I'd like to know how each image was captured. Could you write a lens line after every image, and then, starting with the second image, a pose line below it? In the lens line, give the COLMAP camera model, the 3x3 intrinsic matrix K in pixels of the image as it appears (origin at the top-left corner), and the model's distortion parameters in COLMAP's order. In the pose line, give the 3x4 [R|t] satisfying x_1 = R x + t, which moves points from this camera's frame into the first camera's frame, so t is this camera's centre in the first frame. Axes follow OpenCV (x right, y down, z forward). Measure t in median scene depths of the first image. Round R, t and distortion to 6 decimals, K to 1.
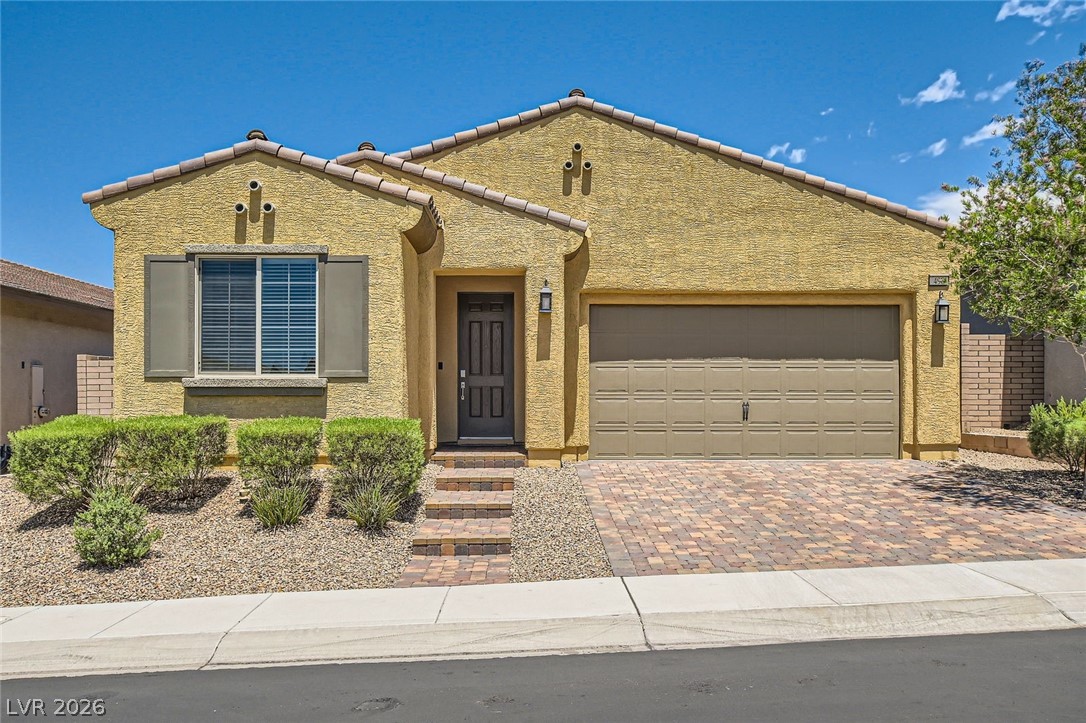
lens RADIAL K [[621.8, 0, 539.1], [0, 621.8, 395.9], [0, 0, 1]] dist [-0.000833, -0.000176]
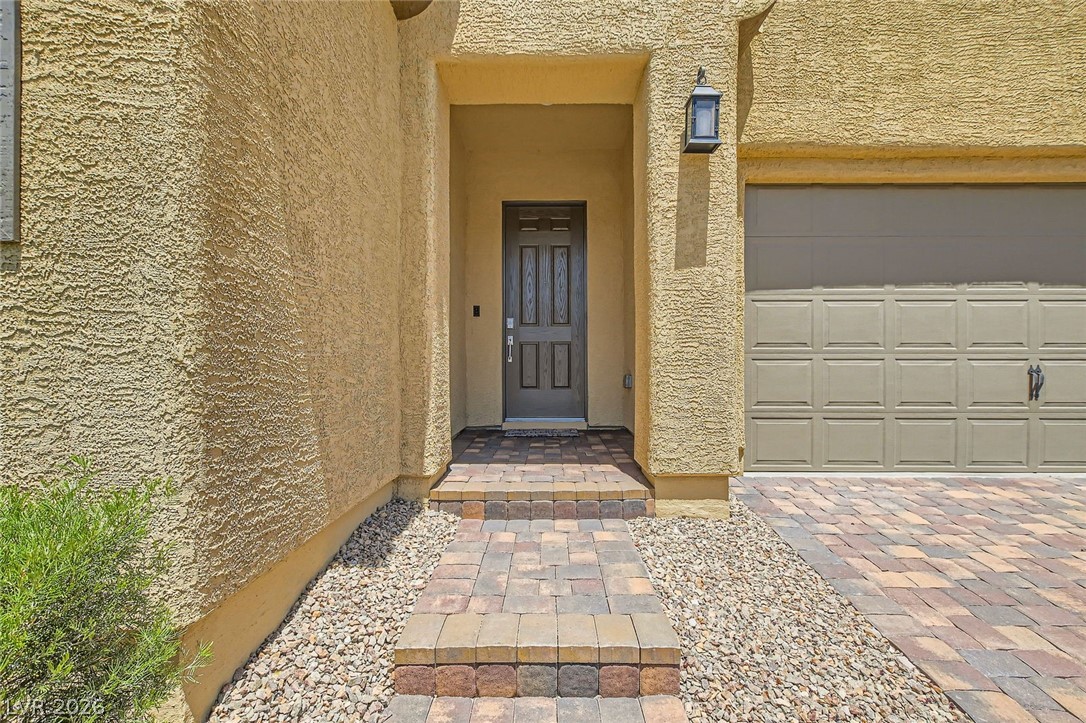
lens RADIAL K [[479.5, 0, 546.9], [0, 479.5, 362.5], [0, 0, 1]] dist [0.000335, 0.001065]
pose [[0.998306, -0.000950, -0.058175, -0.062182], [0.001125, 0.999995, 0.002988, 0.005860], [0.058172, -0.003048, 0.998302, 0.569356]]
